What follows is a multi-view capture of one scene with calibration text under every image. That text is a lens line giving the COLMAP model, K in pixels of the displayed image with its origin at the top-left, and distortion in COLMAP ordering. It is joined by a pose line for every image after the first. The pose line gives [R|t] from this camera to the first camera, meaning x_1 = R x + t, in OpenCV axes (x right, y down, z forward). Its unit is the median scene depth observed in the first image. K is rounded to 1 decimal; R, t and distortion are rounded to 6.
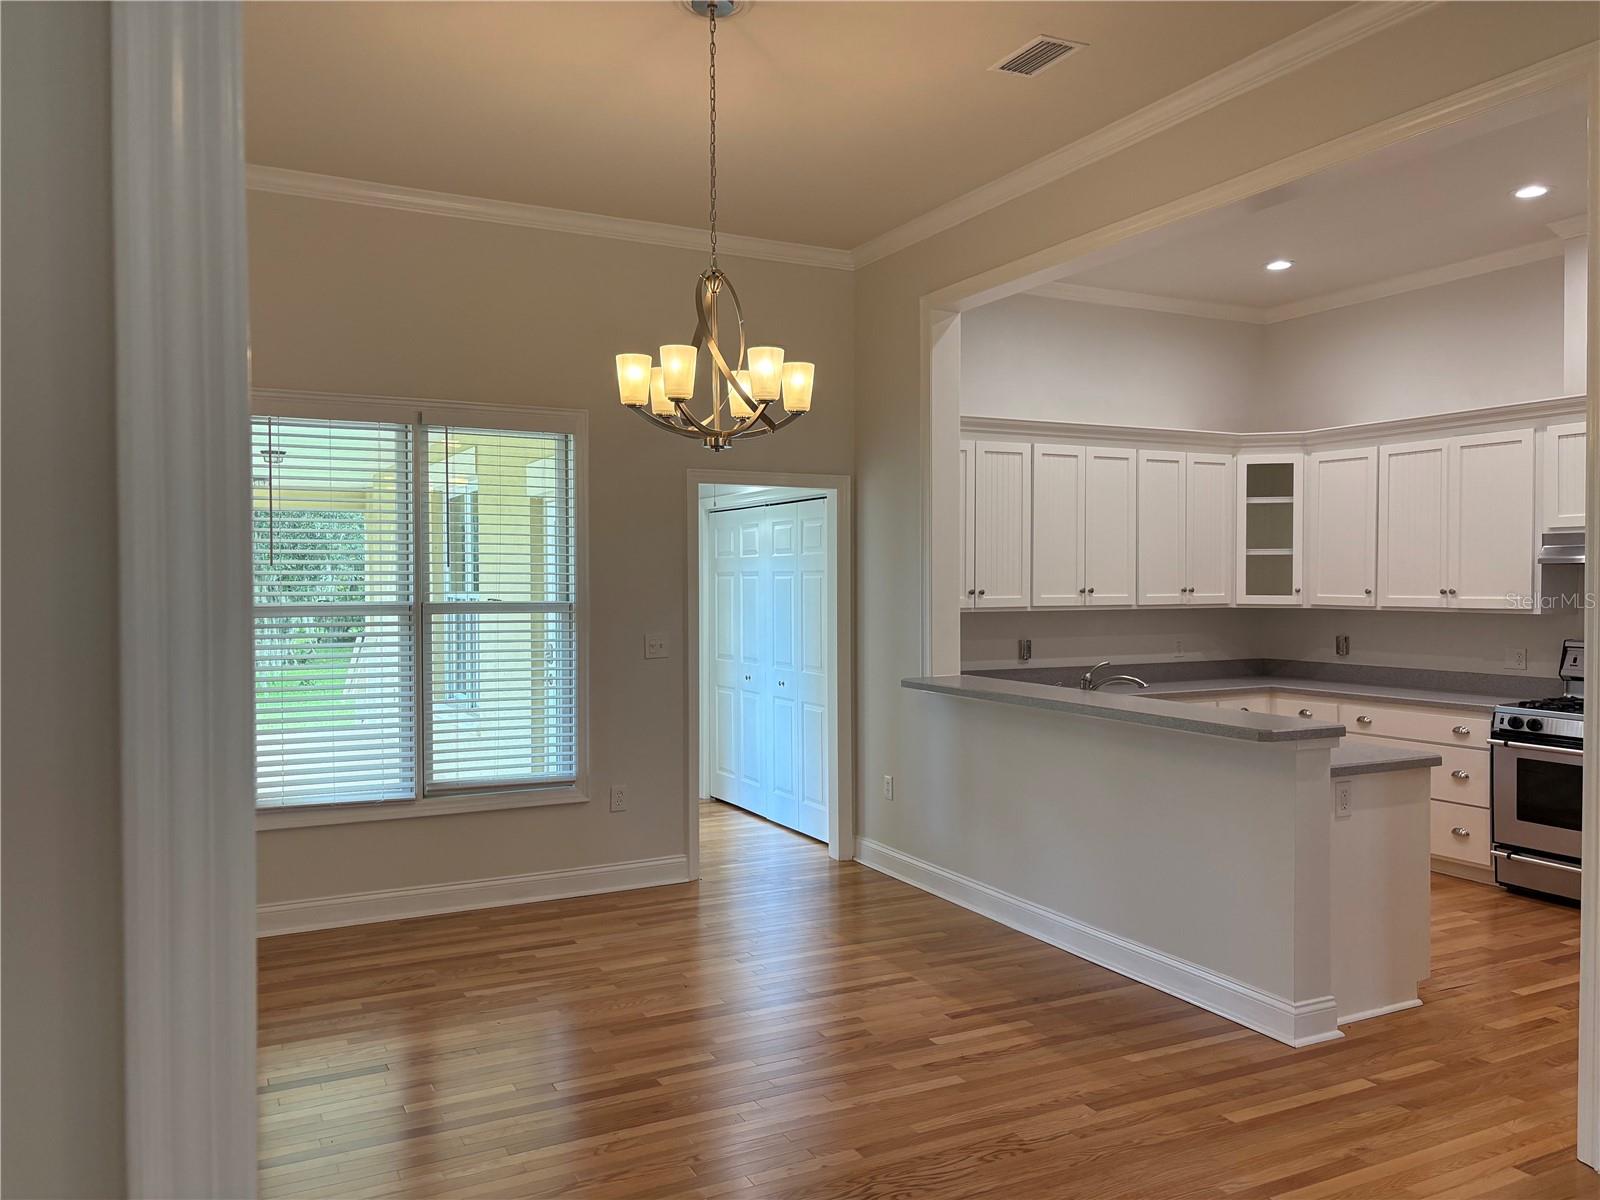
lens RADIAL K [[1227.7, 0, 808.8], [0, 1227.7, 616.1], [0, 0, 1]] dist [0.053471, -0.060205]
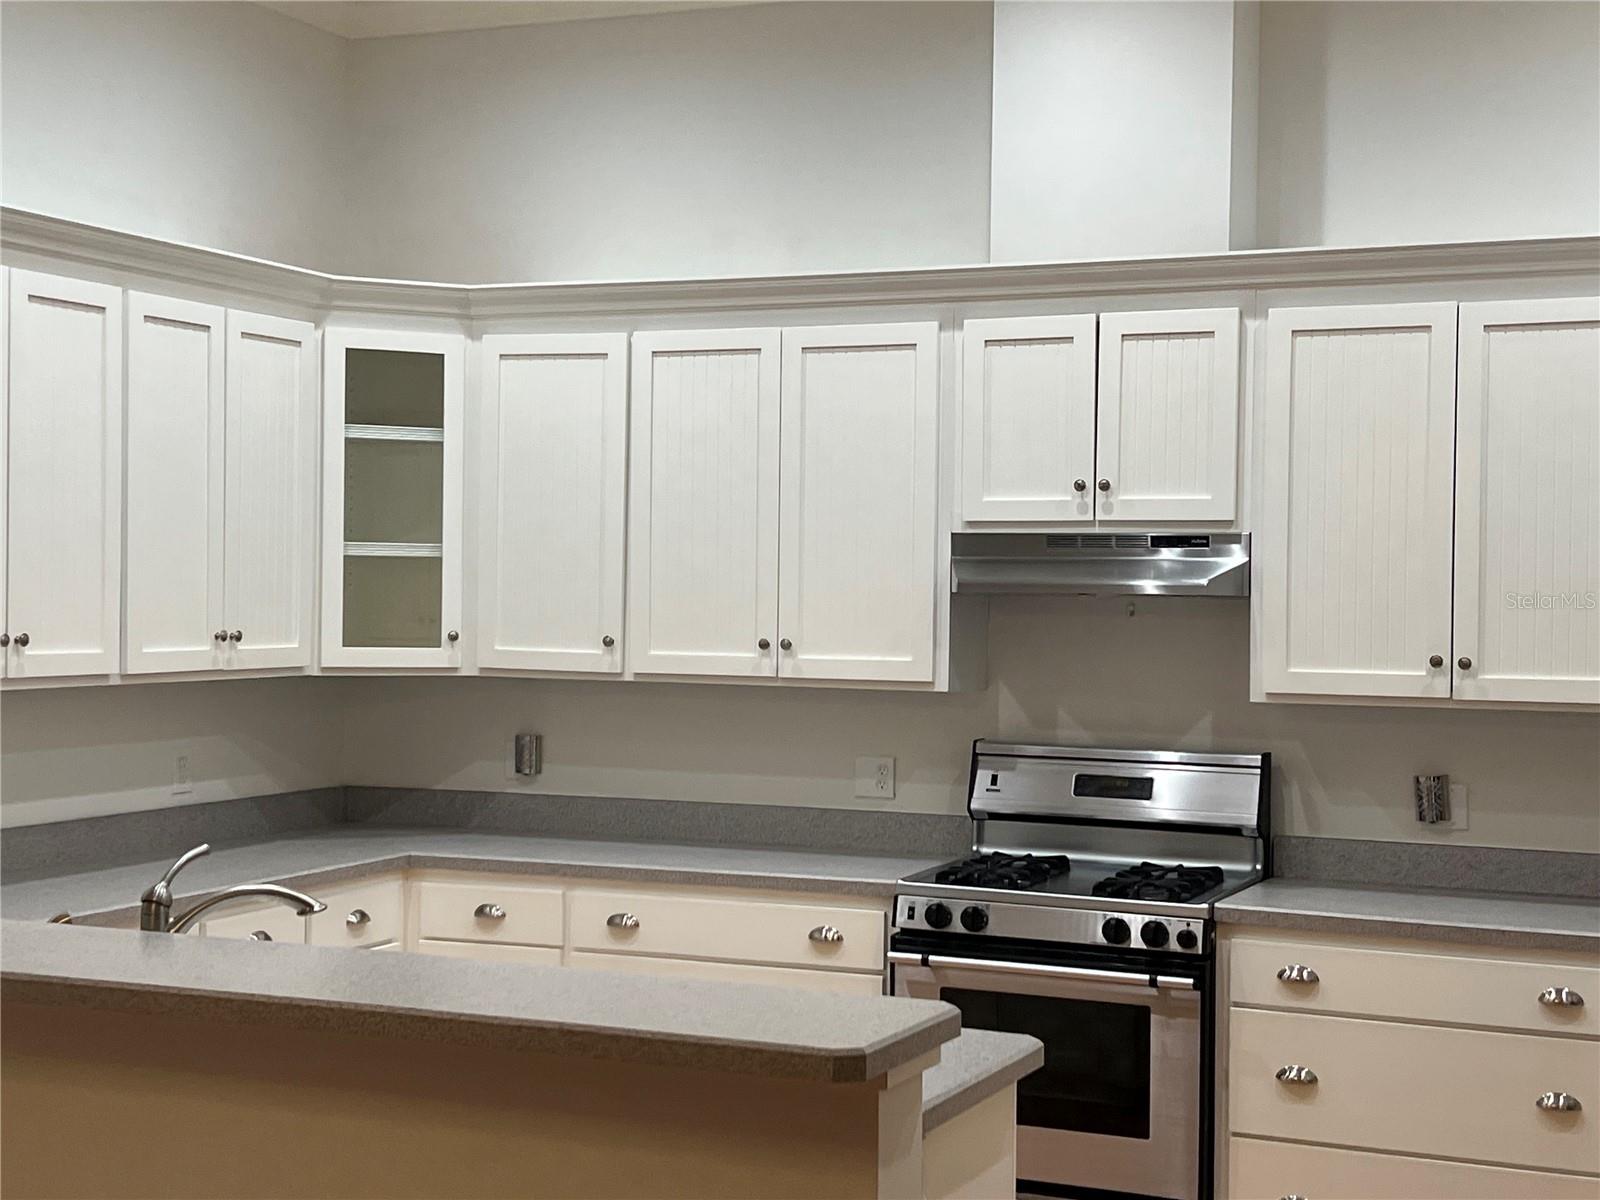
lens RADIAL K [[2406.2, 0, 795.9], [0, 2406.2, 595.6], [0, 0, 1]] dist [0.151835, 0.000000]
pose [[0.771008, 0.010304, 0.636742, -0.072527], [0.002992, 0.999799, -0.019802, -0.018896], [-0.636818, 0.017172, 0.770823, 0.254707]]
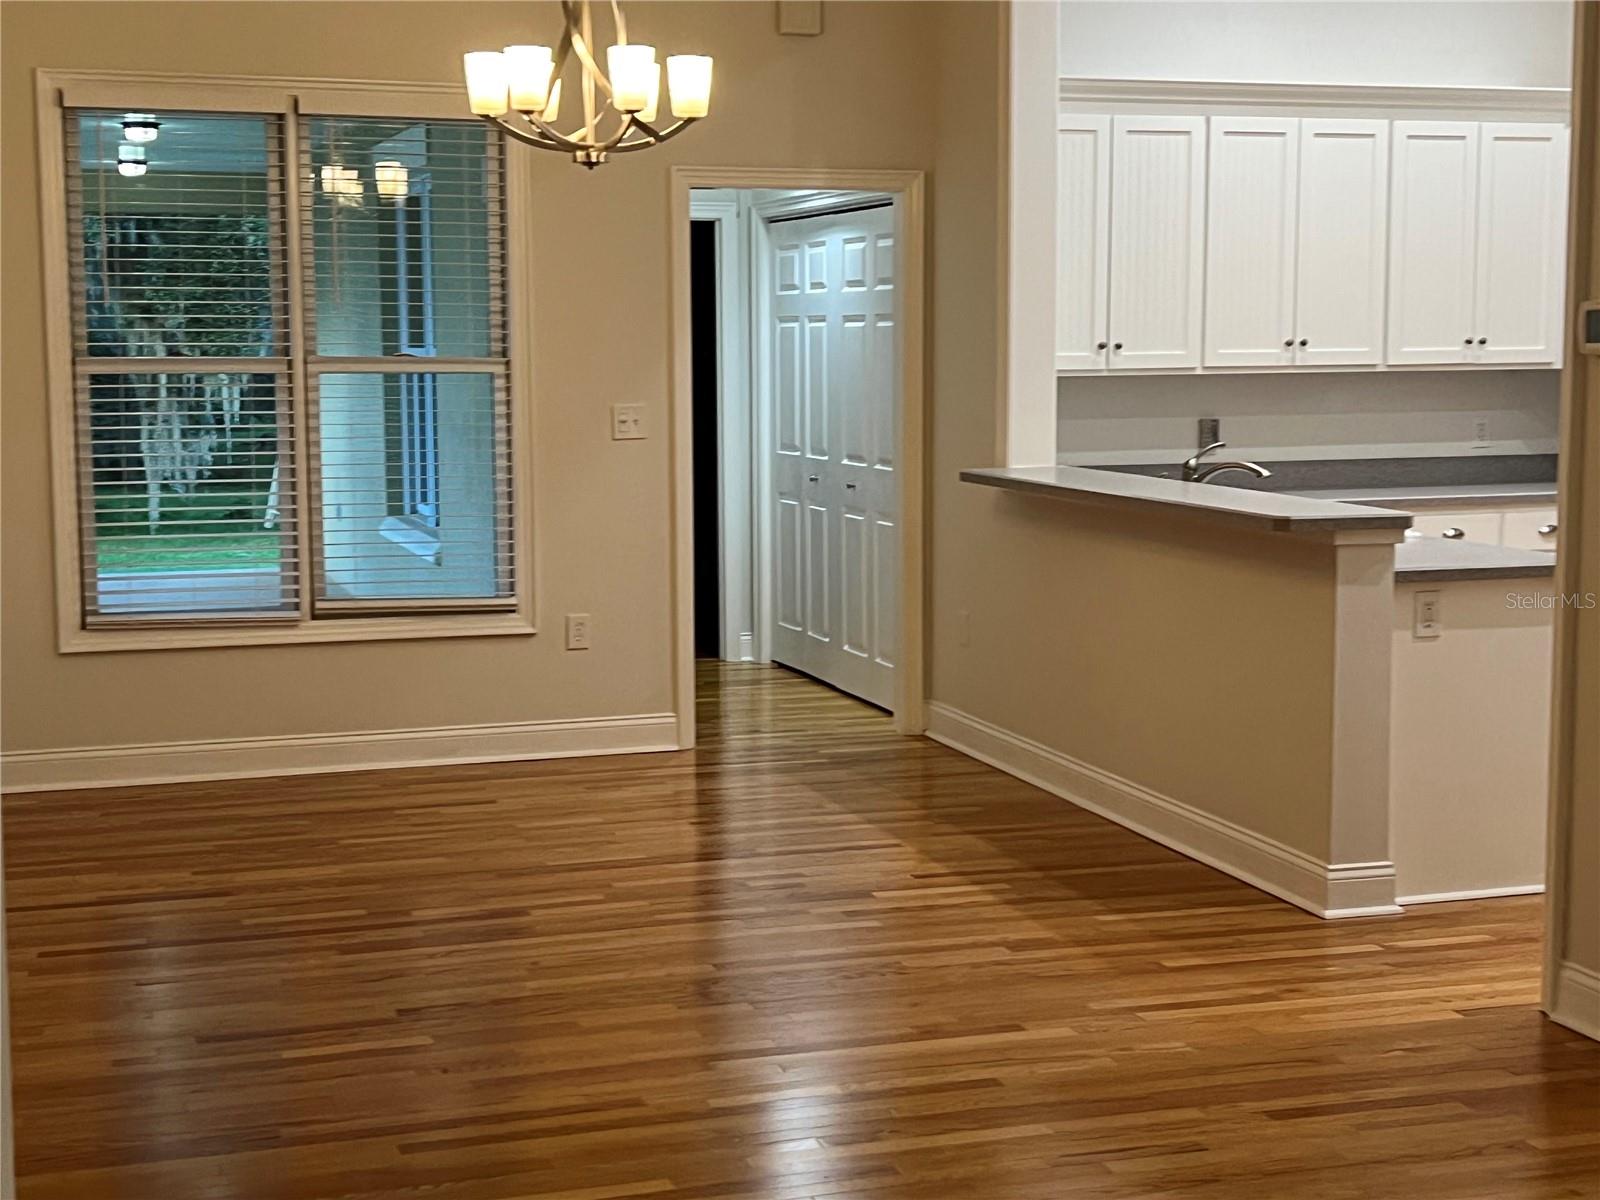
lens RADIAL K [[2406.2, 0, 799.6], [0, 2406.2, 600.1], [0, 0, 1]] dist [0.151835, 0.000000]
pose [[0.986198, 0.019395, -0.164433, 0.181442], [-0.005936, 0.996619, 0.081949, 0.011667], [0.165466, -0.079842, 0.982978, -0.326437]]
